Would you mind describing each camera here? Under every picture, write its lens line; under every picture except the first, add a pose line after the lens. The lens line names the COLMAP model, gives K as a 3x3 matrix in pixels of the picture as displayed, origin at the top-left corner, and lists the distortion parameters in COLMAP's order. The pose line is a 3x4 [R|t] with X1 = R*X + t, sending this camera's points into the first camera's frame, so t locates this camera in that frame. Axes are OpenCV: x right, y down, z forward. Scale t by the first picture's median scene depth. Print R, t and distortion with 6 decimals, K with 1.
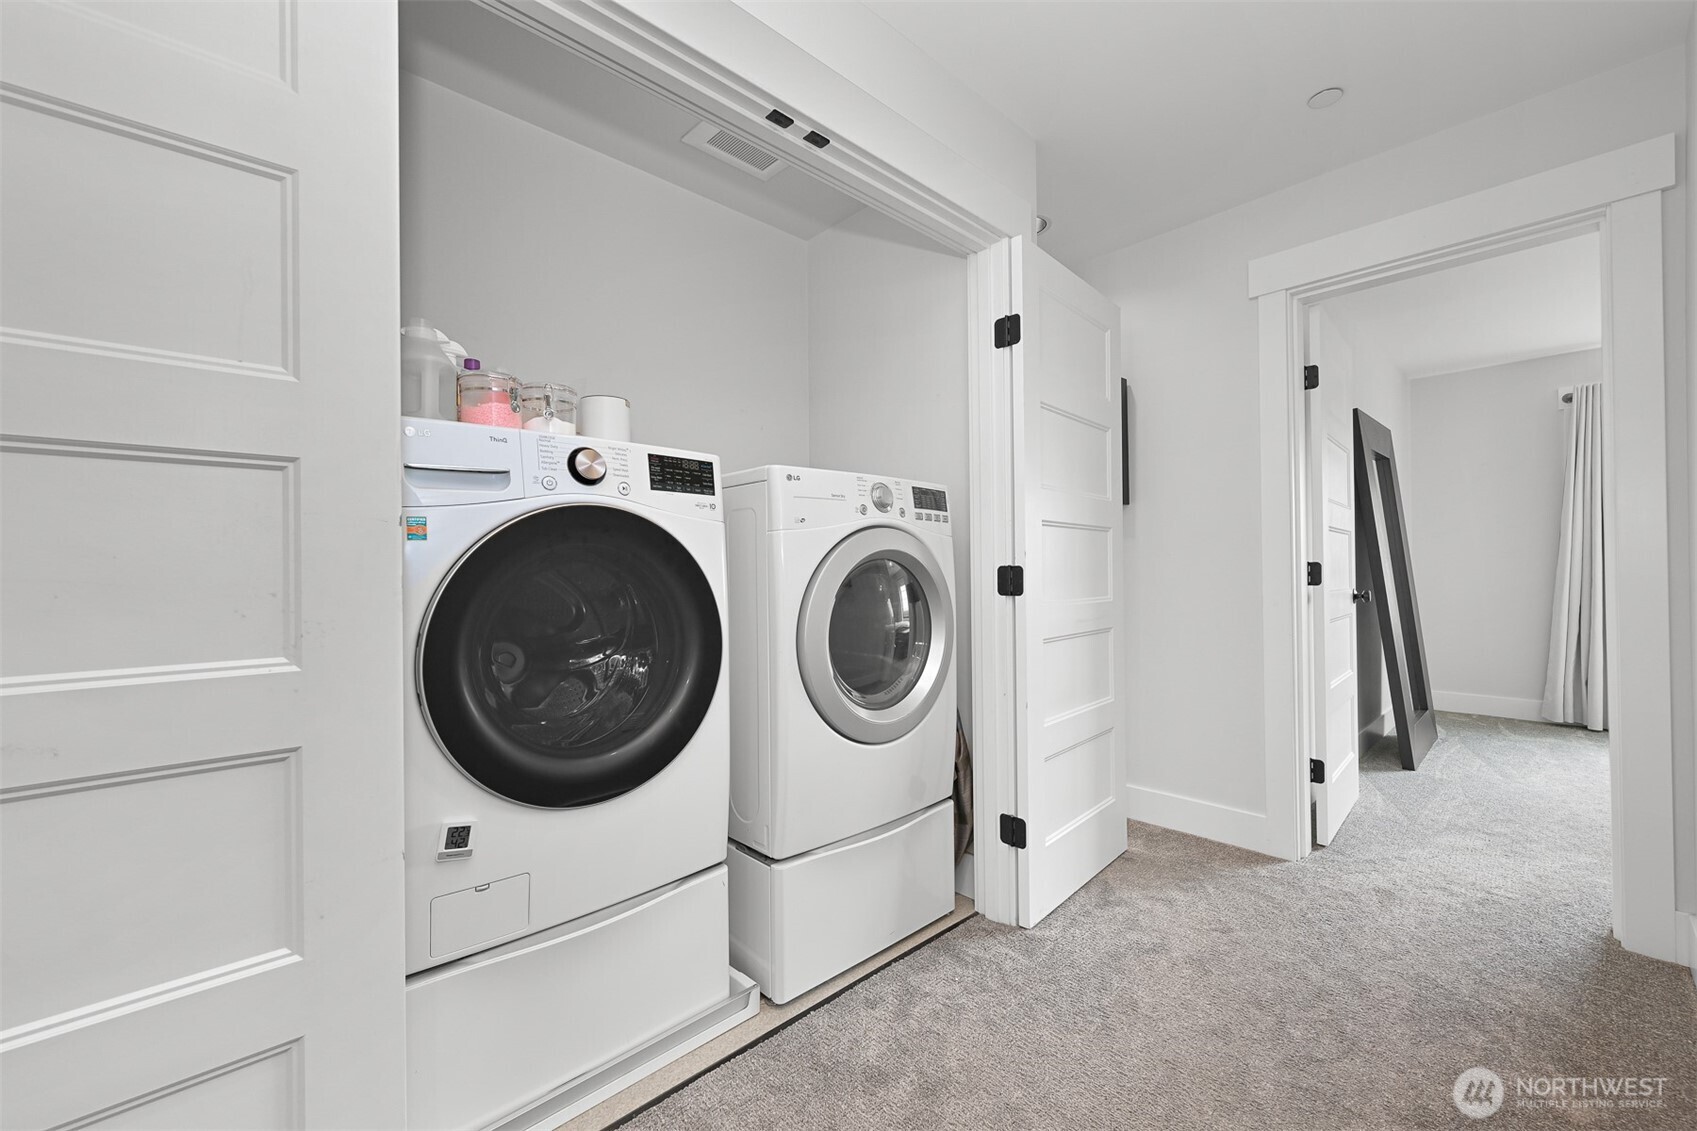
lens RADIAL K [[673.0, 0, 854.8], [0, 673.0, 564.3], [0, 0, 1]] dist [0.003424, 0.000102]
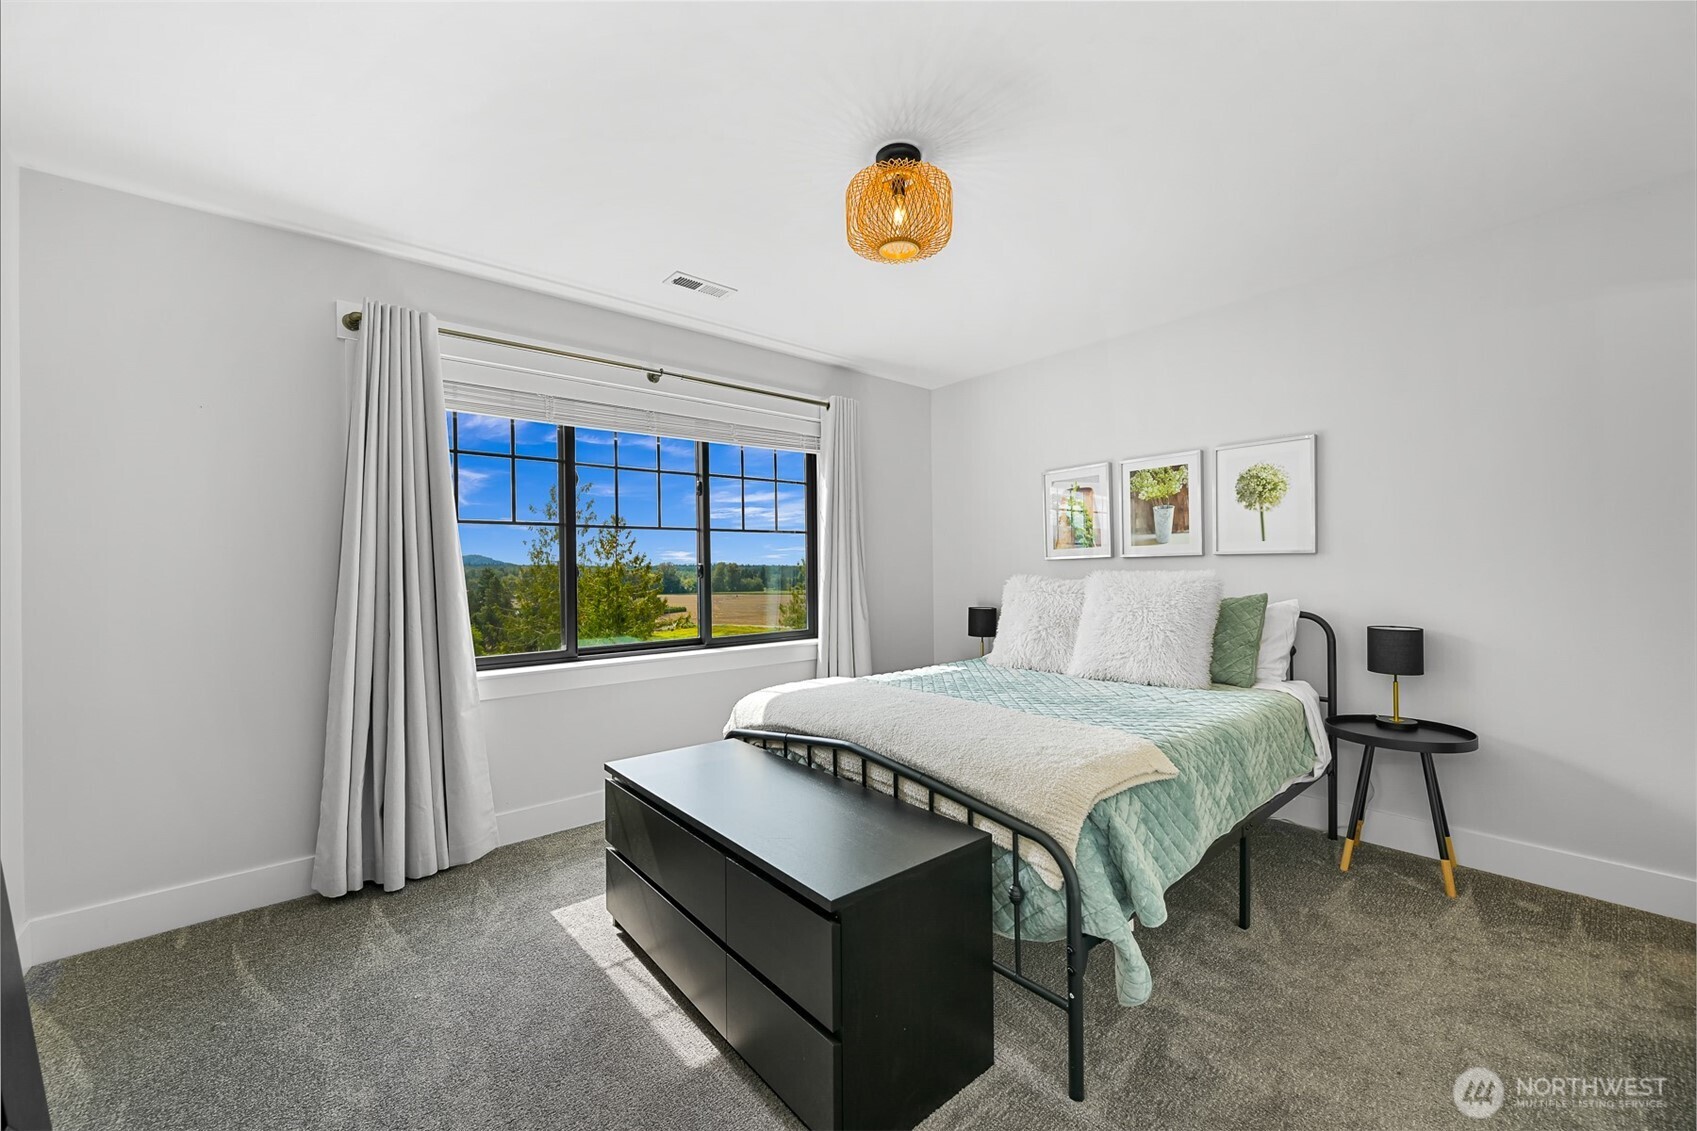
lens RADIAL K [[673.0, 0, 855.6], [0, 673.0, 563.5], [0, 0, 1]] dist [0.003424, 0.000102]
pose [[0.064637, 0.009708, 0.997862, 0.513935], [0.005215, 0.999936, -0.010066, -0.030033], [-0.997895, 0.005854, 0.064582, 0.540340]]
